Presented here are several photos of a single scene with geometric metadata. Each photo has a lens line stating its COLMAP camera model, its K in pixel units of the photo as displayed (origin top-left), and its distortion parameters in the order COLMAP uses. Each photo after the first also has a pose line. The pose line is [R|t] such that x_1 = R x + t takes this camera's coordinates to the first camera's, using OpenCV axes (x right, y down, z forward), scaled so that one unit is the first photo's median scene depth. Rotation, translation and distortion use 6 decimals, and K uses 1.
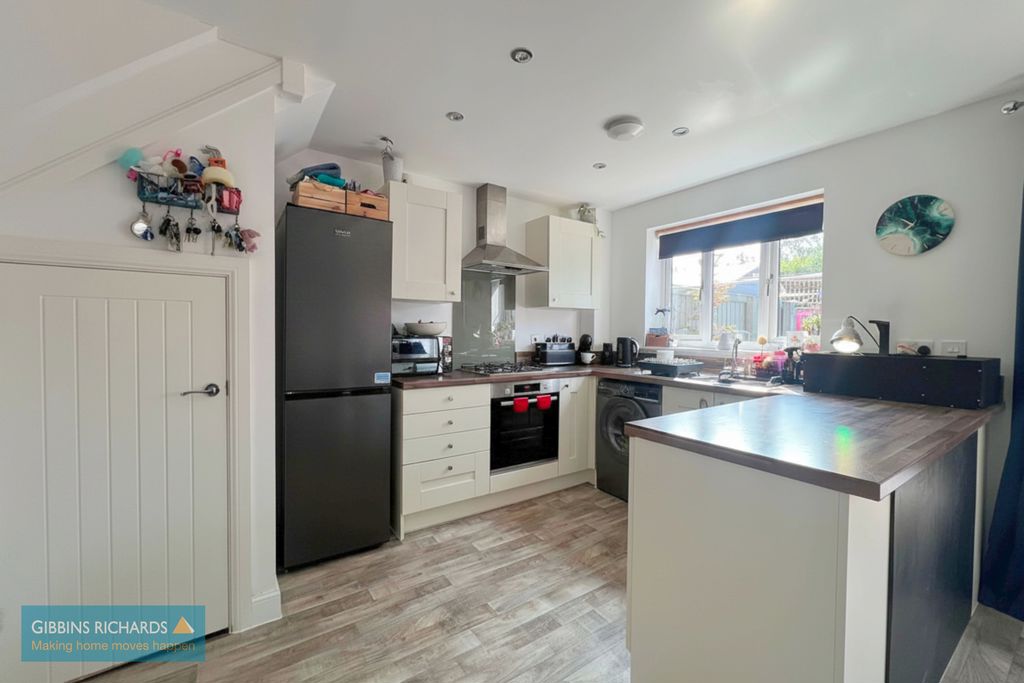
lens RADIAL K [[413.8, 0, 508.9], [0, 413.8, 342.2], [0, 0, 1]] dist [-0.009811, 0.000152]
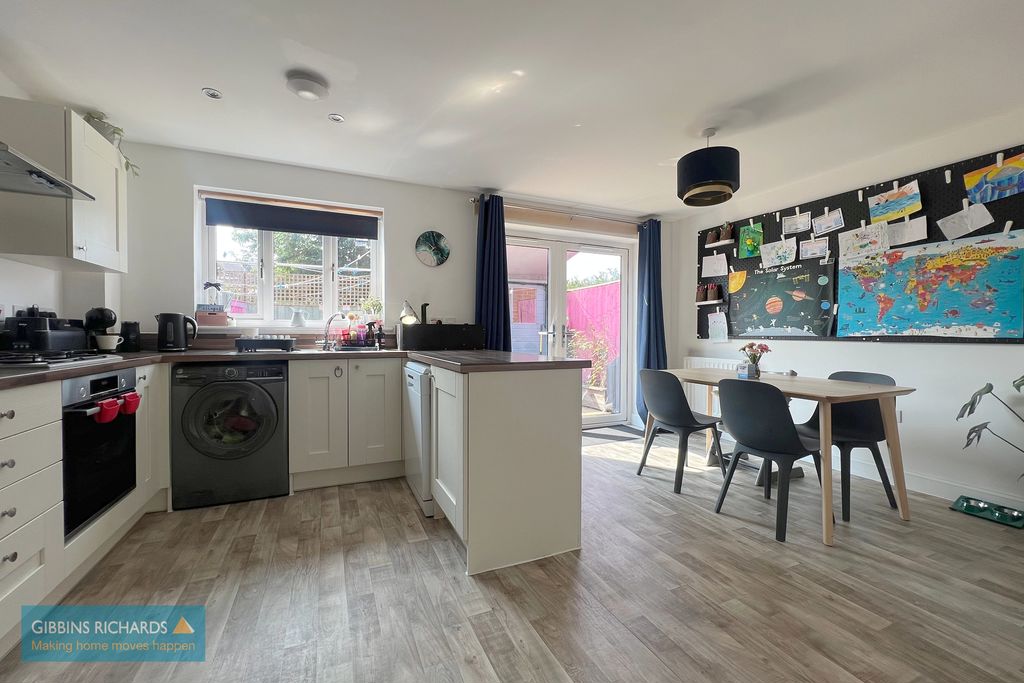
lens RADIAL K [[413.8, 0, 492.5], [0, 413.8, 341.1], [0, 0, 1]] dist [-0.009811, 0.000152]
pose [[0.184360, -0.022385, 0.982604, -0.524594], [0.025101, 0.999522, 0.018061, 0.057762], [-0.982538, 0.021335, 0.184834, 0.365461]]
